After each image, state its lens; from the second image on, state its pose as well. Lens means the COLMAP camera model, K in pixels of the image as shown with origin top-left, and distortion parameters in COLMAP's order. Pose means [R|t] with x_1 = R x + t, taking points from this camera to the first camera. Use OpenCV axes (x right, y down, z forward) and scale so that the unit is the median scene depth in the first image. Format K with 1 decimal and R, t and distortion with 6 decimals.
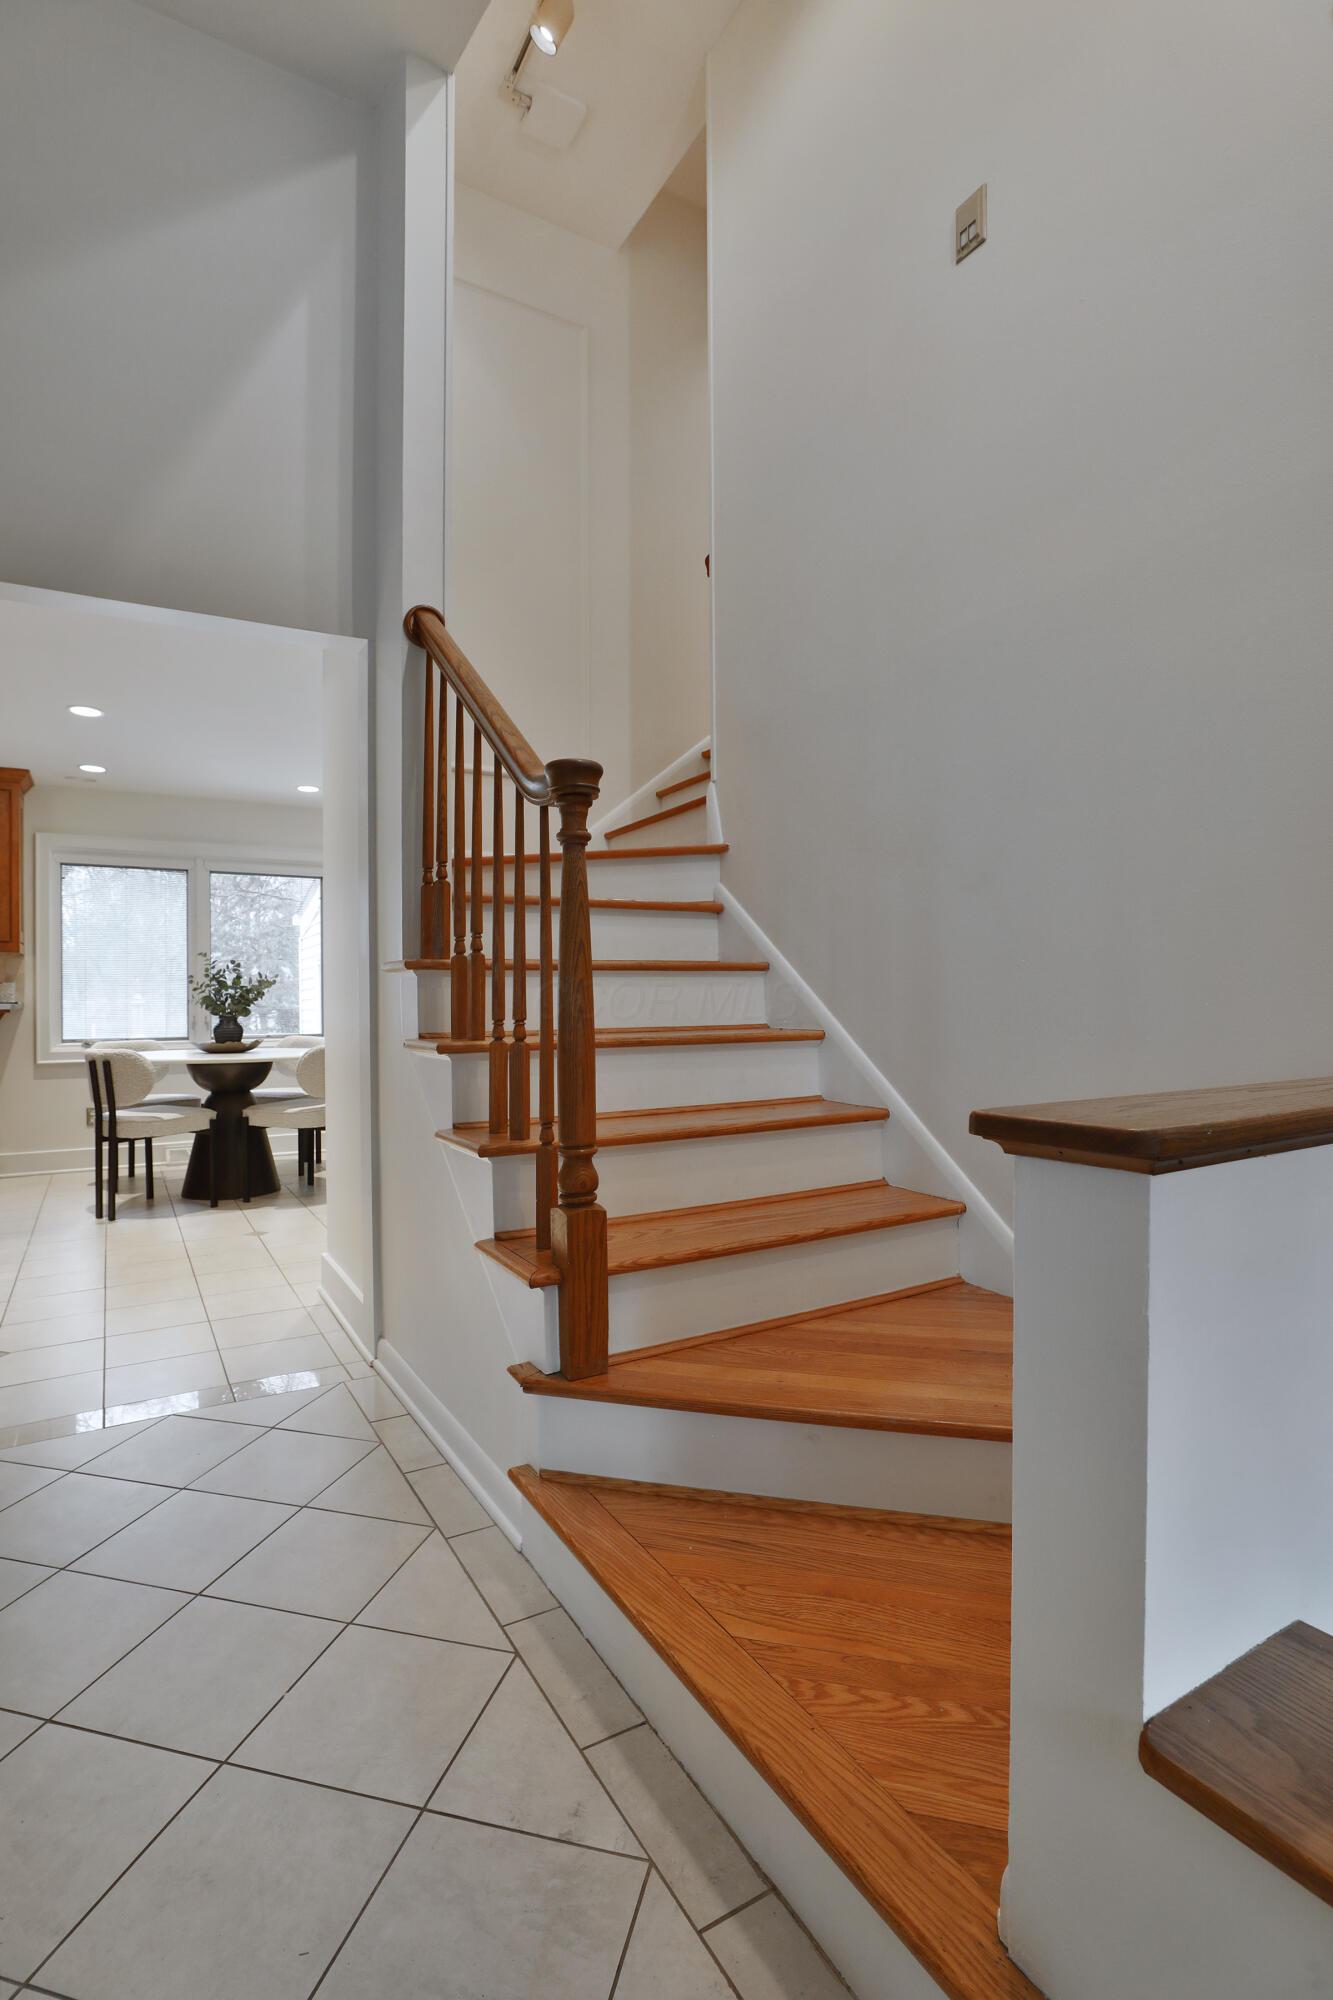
lens RADIAL K [[942.4, 0, 669.3], [0, 942.4, 1001.8], [0, 0, 1]] dist [-0.033960, 0.001728]
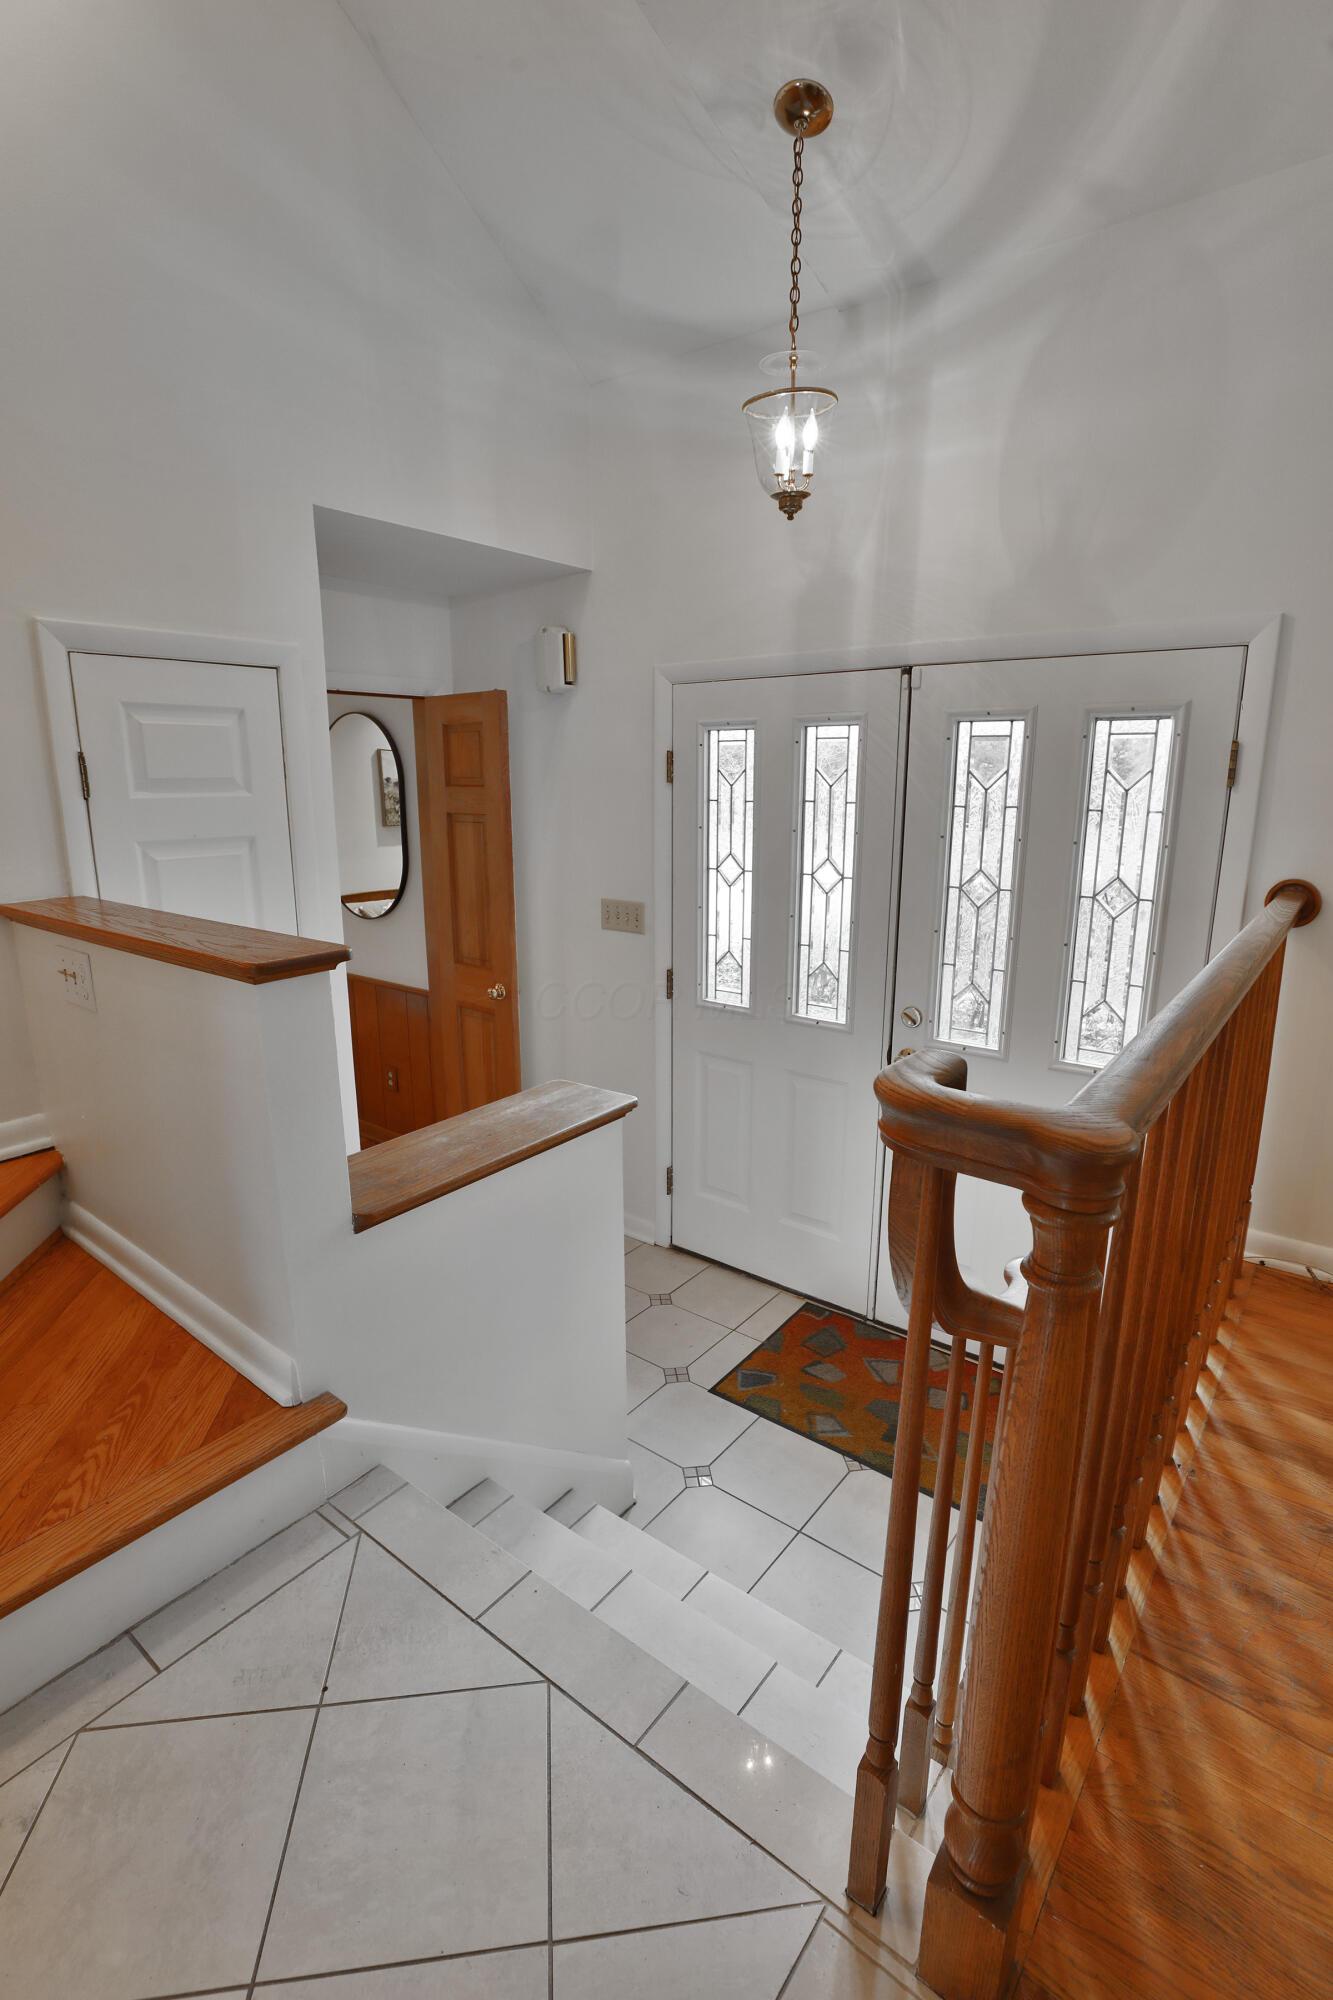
lens RADIAL K [[959.3, 0, 685.0], [0, 959.3, 1000.3], [0, 0, 1]] dist [-0.036966, -0.000380]
pose [[-0.371875, -0.203209, 0.905767, -0.250391], [0.006386, 0.975162, 0.221400, -0.029406], [-0.928261, 0.088118, -0.361341, 0.151899]]
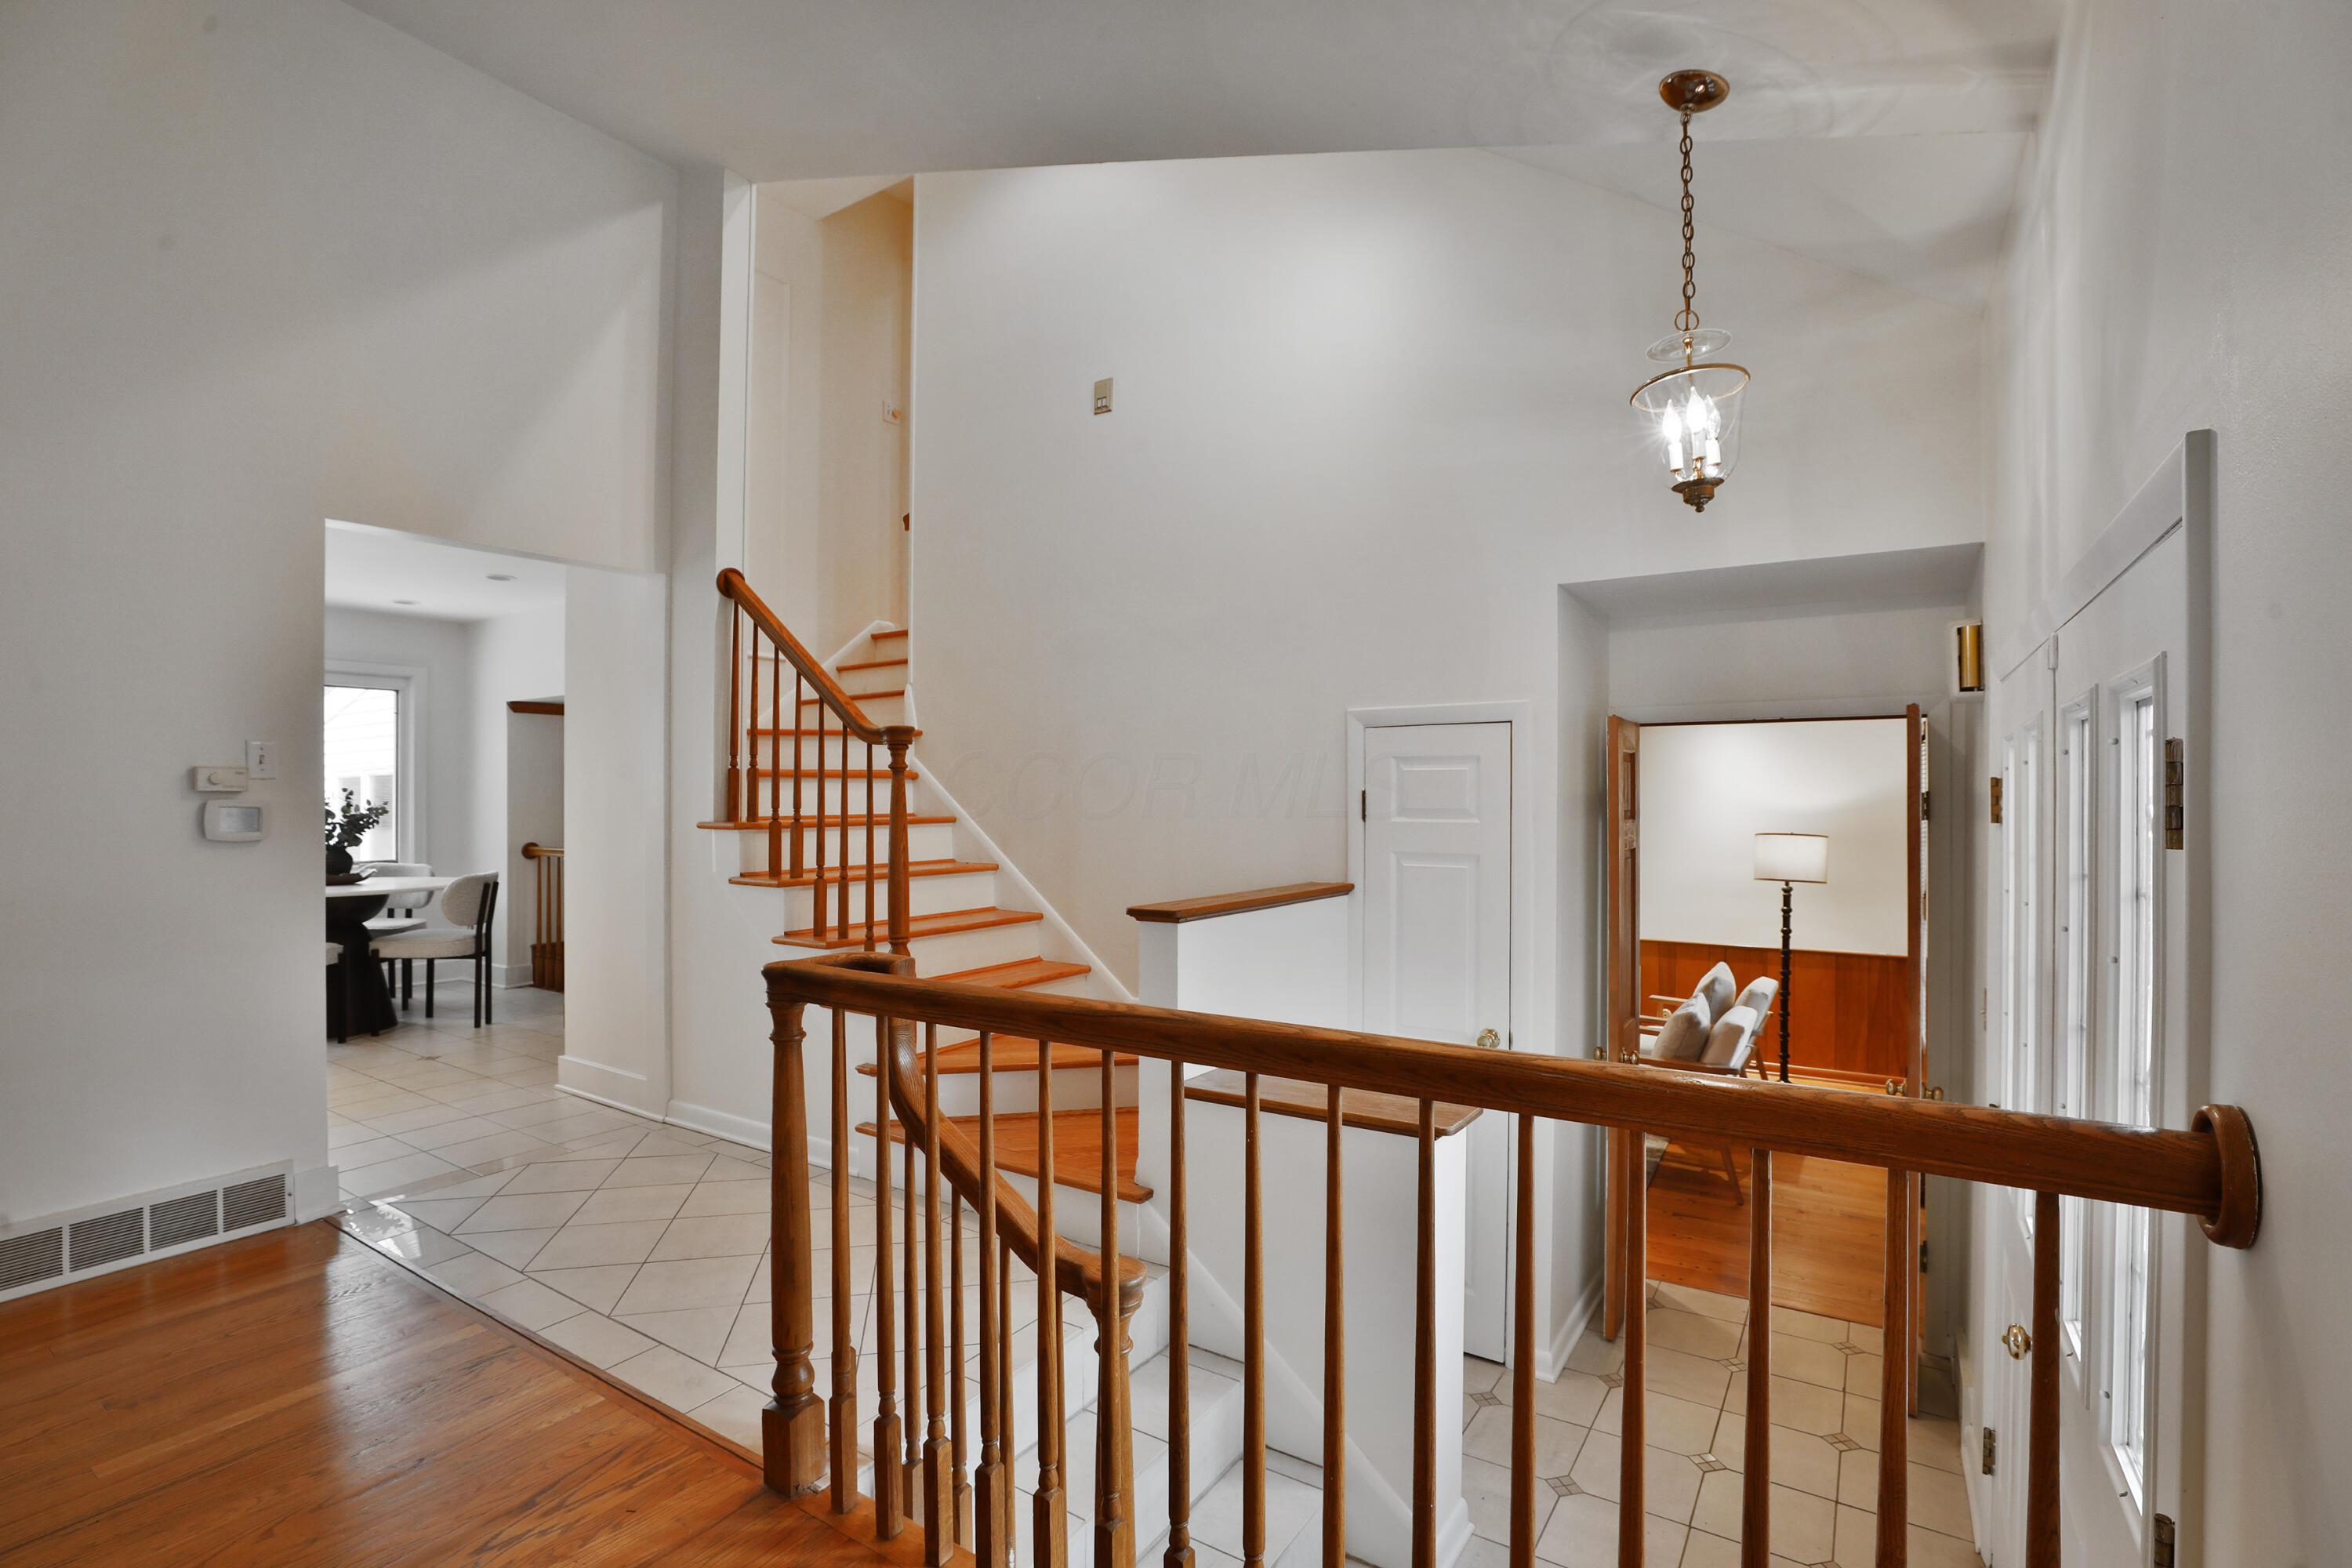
lens RADIAL K [[1080.1, 0, 1181.9], [0, 1080.1, 783.9], [0, 0, 1]] dist [-0.038040, 0.002937]
pose [[0.901432, 0.014550, 0.432677, -0.174979], [-0.006512, 0.999778, -0.020052, -0.035237], [-0.432873, 0.015258, 0.901326, -0.380935]]
